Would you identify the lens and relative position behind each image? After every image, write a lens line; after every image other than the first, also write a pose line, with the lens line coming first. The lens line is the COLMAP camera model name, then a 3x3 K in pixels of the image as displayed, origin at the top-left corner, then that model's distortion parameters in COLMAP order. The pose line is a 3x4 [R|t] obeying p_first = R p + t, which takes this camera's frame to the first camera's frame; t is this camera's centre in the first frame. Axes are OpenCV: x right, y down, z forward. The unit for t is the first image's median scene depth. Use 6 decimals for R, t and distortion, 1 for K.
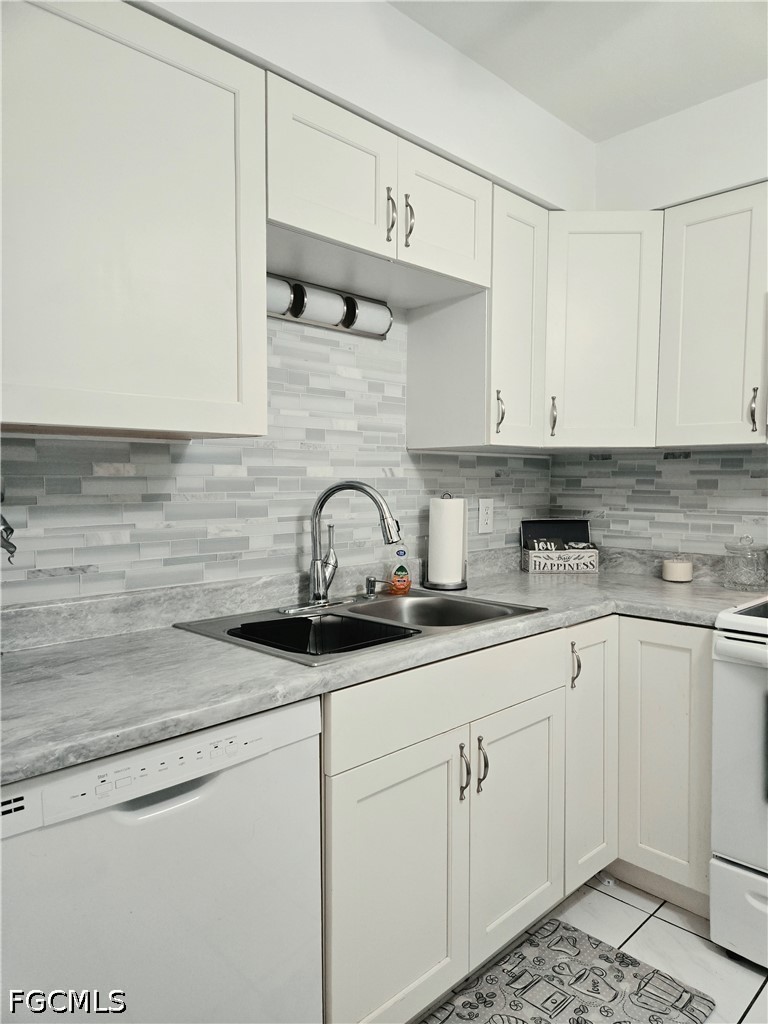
lens RADIAL K [[689.1, 0, 383.6], [0, 689.1, 514.4], [0, 0, 1]] dist [0.030553, -0.024777]
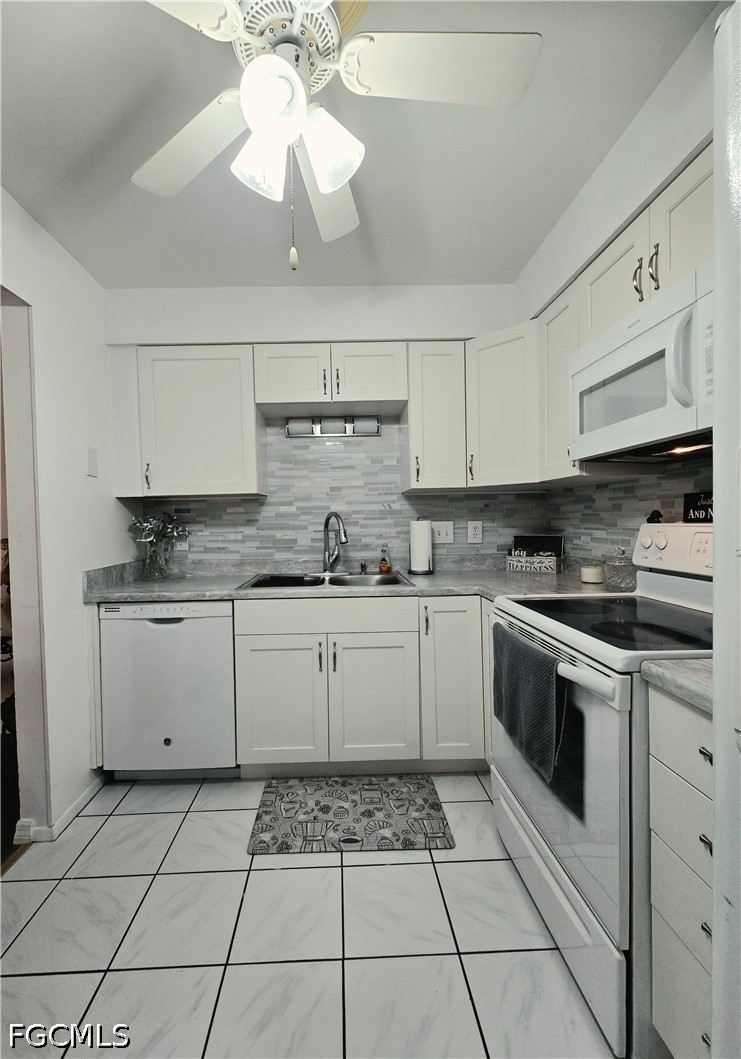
lens RADIAL K [[450.7, 0, 370.5], [0, 450.7, 526.5], [0, 0, 1]] dist [-0.013736, 0.000166]
pose [[0.721237, -0.003663, -0.692679, 0.854909], [-0.014965, 0.999670, -0.020869, 0.018082], [0.692527, 0.025417, 0.720944, 0.121973]]
